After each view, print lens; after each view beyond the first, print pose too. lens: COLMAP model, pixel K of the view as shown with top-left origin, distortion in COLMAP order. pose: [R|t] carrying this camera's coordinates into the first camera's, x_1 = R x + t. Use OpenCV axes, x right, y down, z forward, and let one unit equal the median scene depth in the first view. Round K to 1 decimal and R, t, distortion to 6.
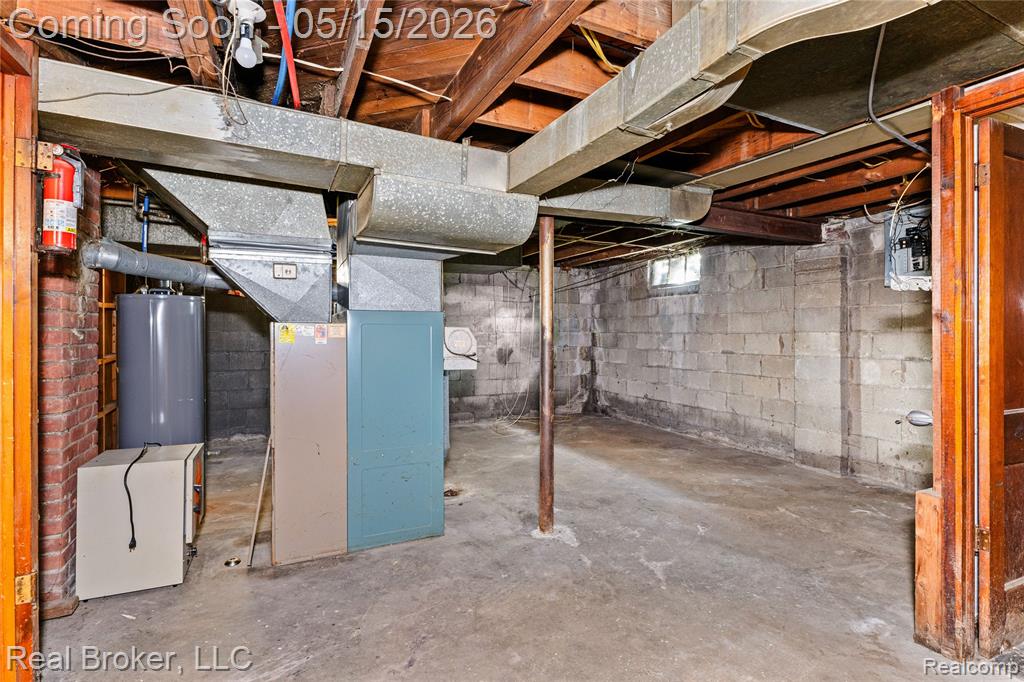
lens RADIAL K [[505.9, 0, 512.9], [0, 505.9, 336.0], [0, 0, 1]] dist [0.000464, 0.000097]
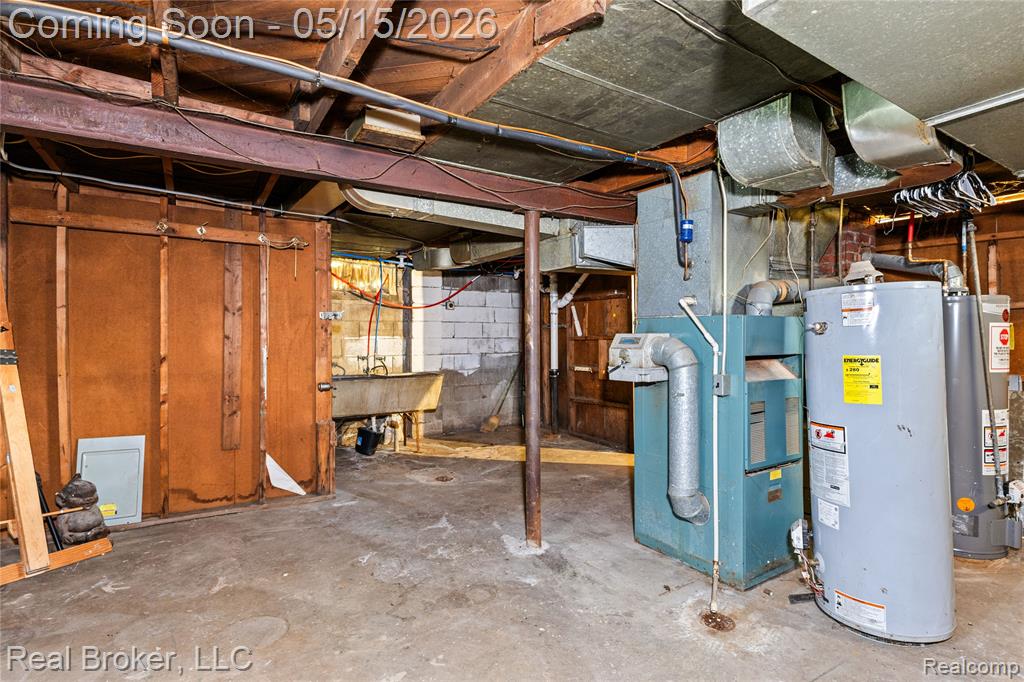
lens RADIAL K [[505.9, 0, 512.9], [0, 505.9, 336.0], [0, 0, 1]] dist [0.000464, 0.000097]
pose [[-0.992817, 0.007052, -0.119437, 0.217665], [0.007053, 0.999975, 0.000418, -0.014536], [0.119437, -0.000428, -0.992842, 1.943589]]
